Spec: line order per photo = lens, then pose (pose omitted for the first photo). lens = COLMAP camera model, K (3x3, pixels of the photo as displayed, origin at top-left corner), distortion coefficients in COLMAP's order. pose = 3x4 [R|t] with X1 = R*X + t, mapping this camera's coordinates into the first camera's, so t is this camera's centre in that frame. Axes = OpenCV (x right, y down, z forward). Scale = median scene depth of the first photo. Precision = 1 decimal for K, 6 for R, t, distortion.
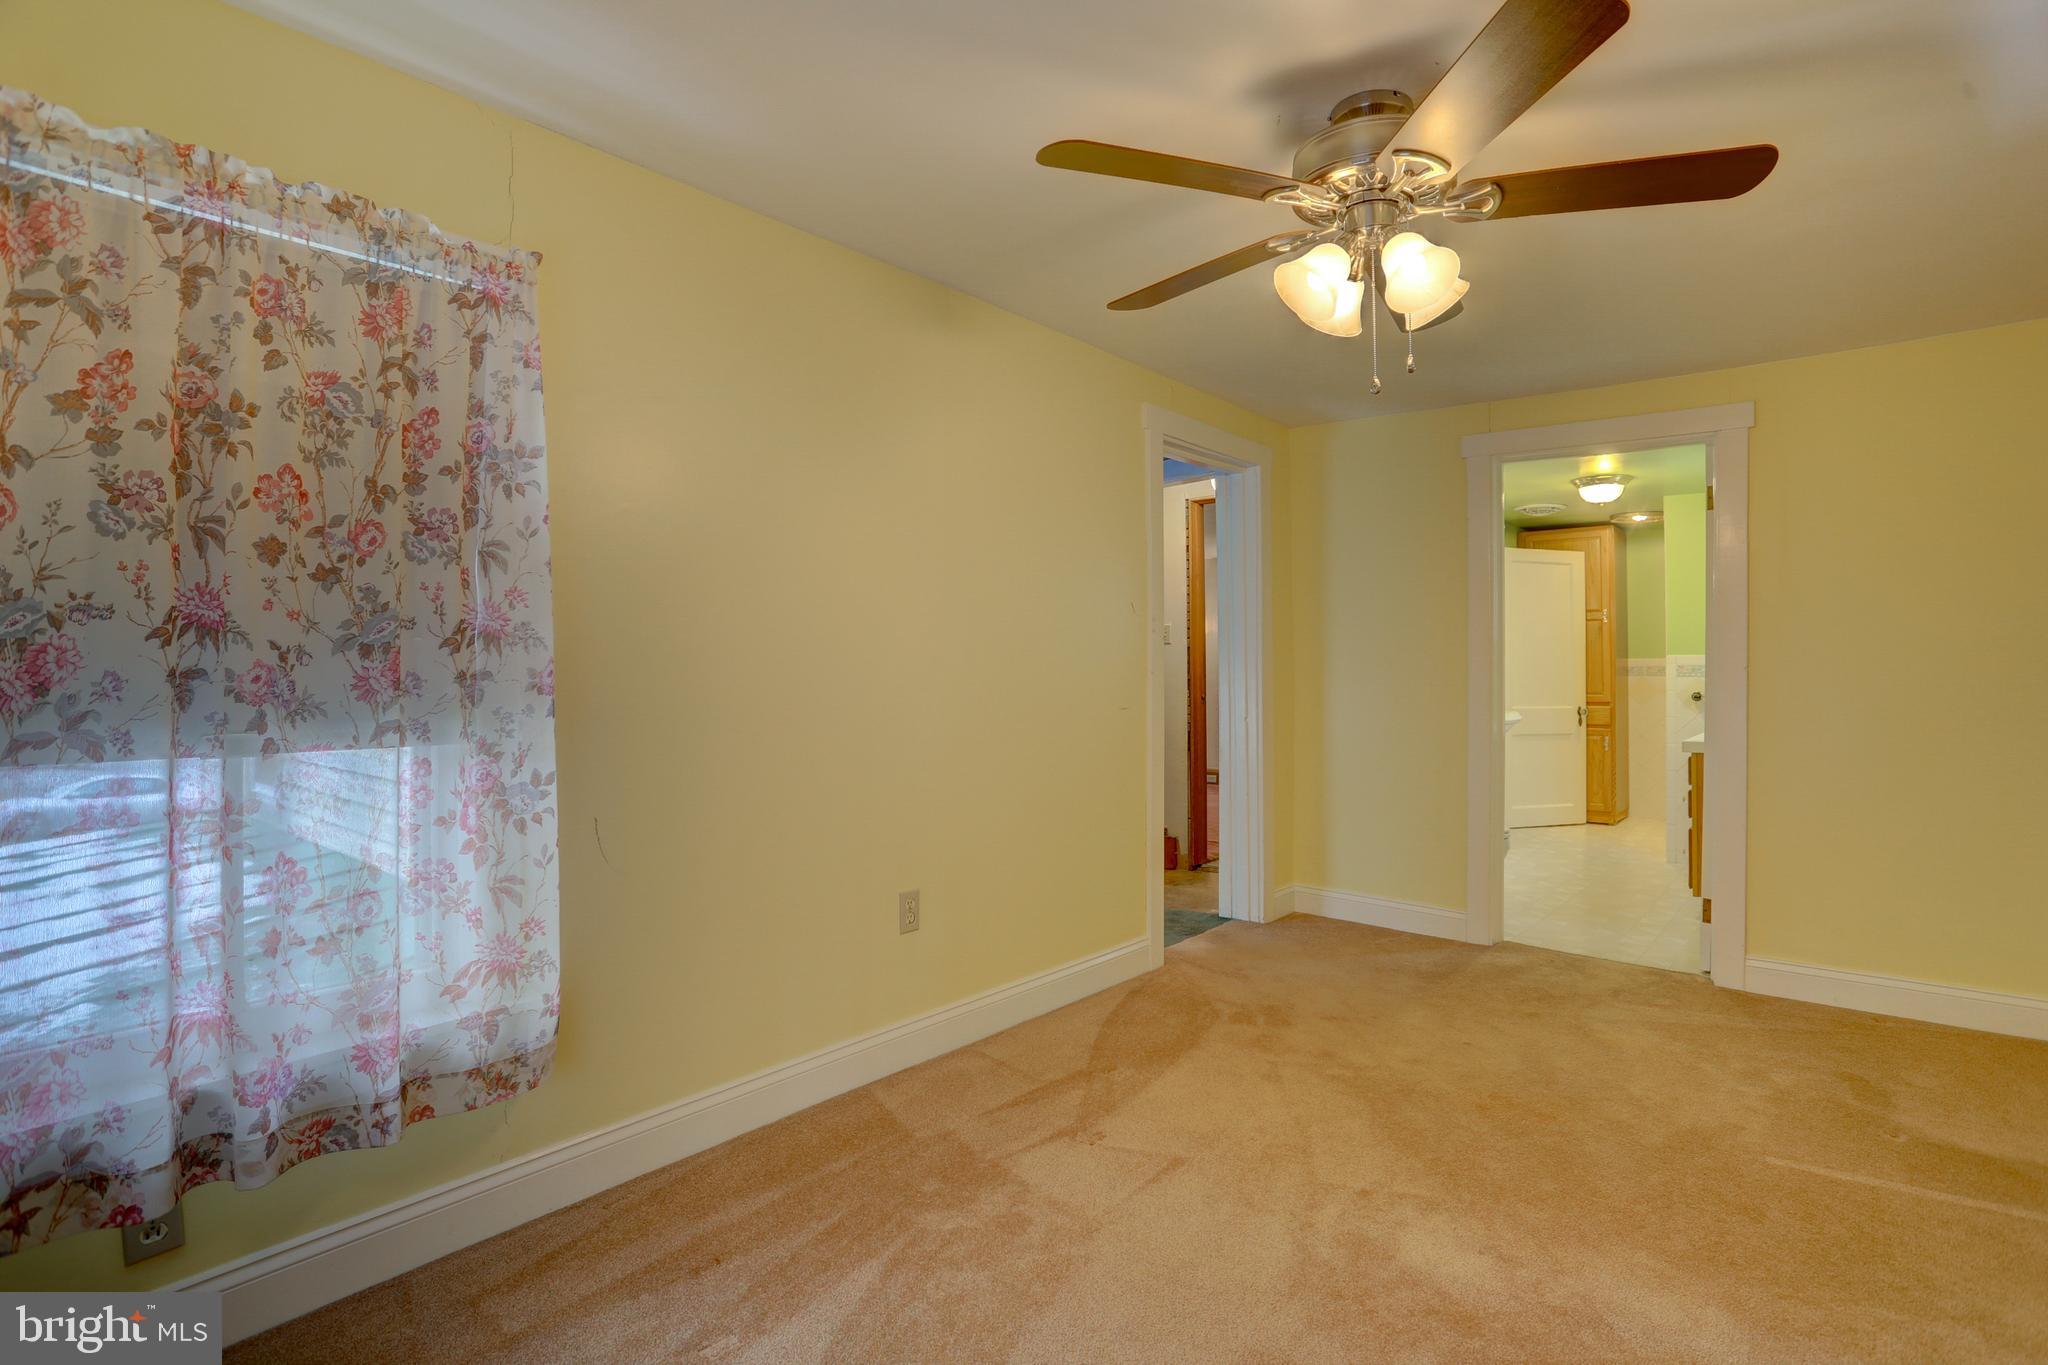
lens RADIAL K [[1014.3, 0, 1021.6], [0, 1014.3, 673.8], [0, 0, 1]] dist [-0.070746, 0.023790]
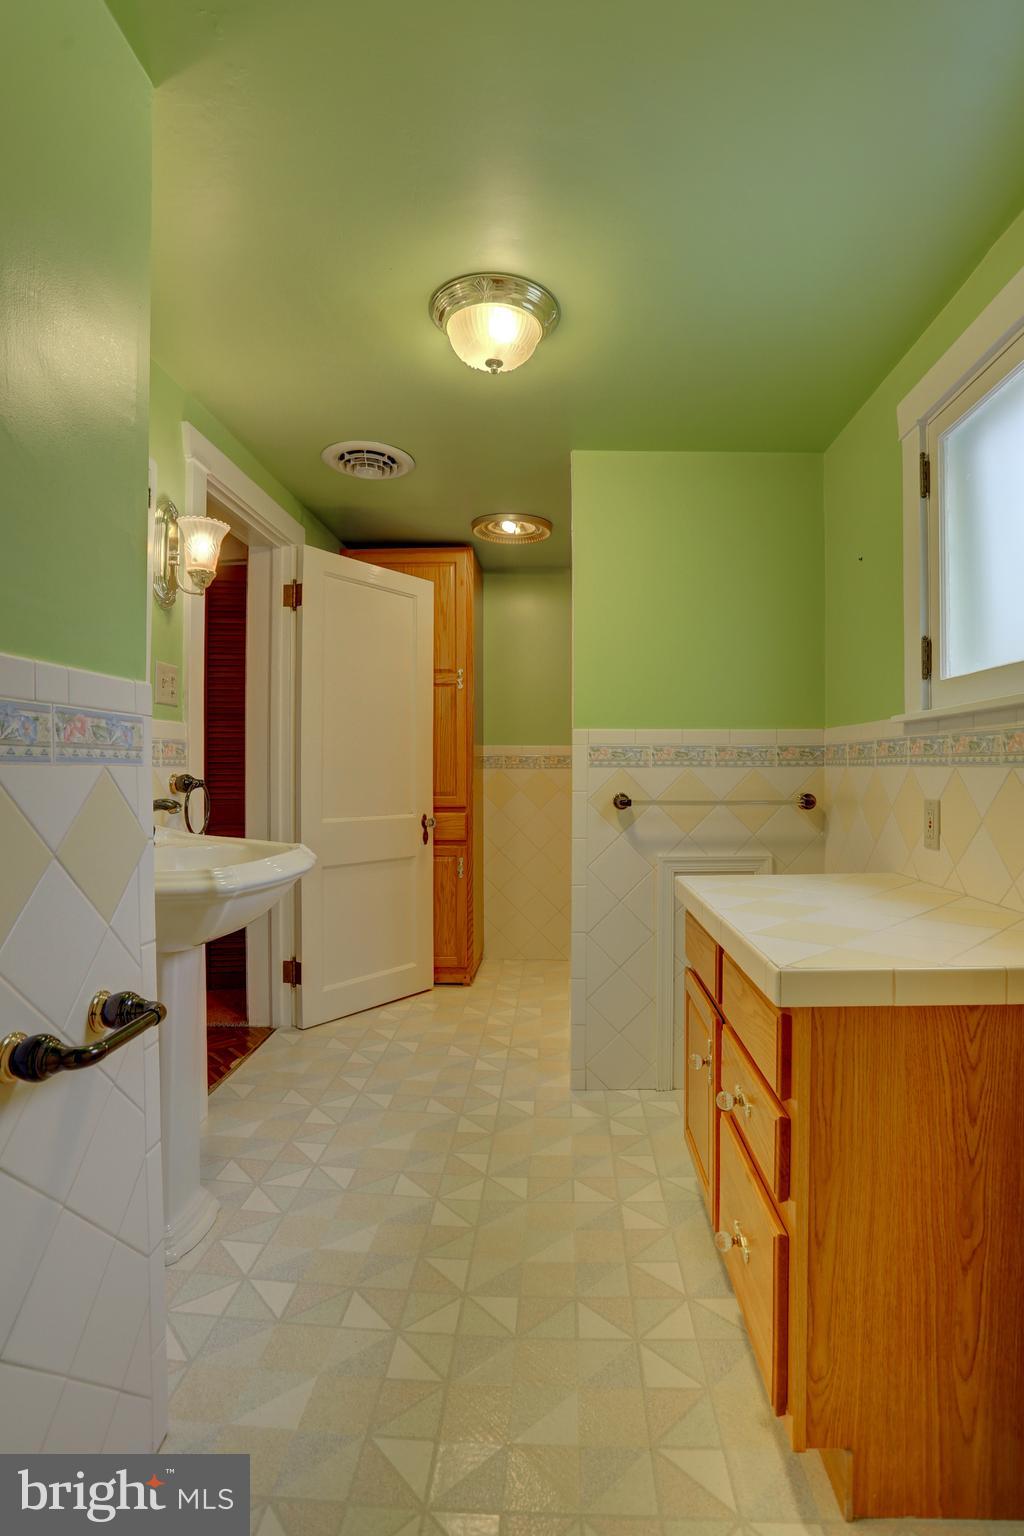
lens RADIAL K [[760.7, 0, 514.0], [0, 760.7, 772.6], [0, 0, 1]] dist [-0.070746, 0.023790]
pose [[0.799860, 0.008633, 0.600125, 0.306053], [-0.005905, 0.999961, -0.006513, 0.008408], [-0.600158, 0.001665, 0.799880, 0.561517]]
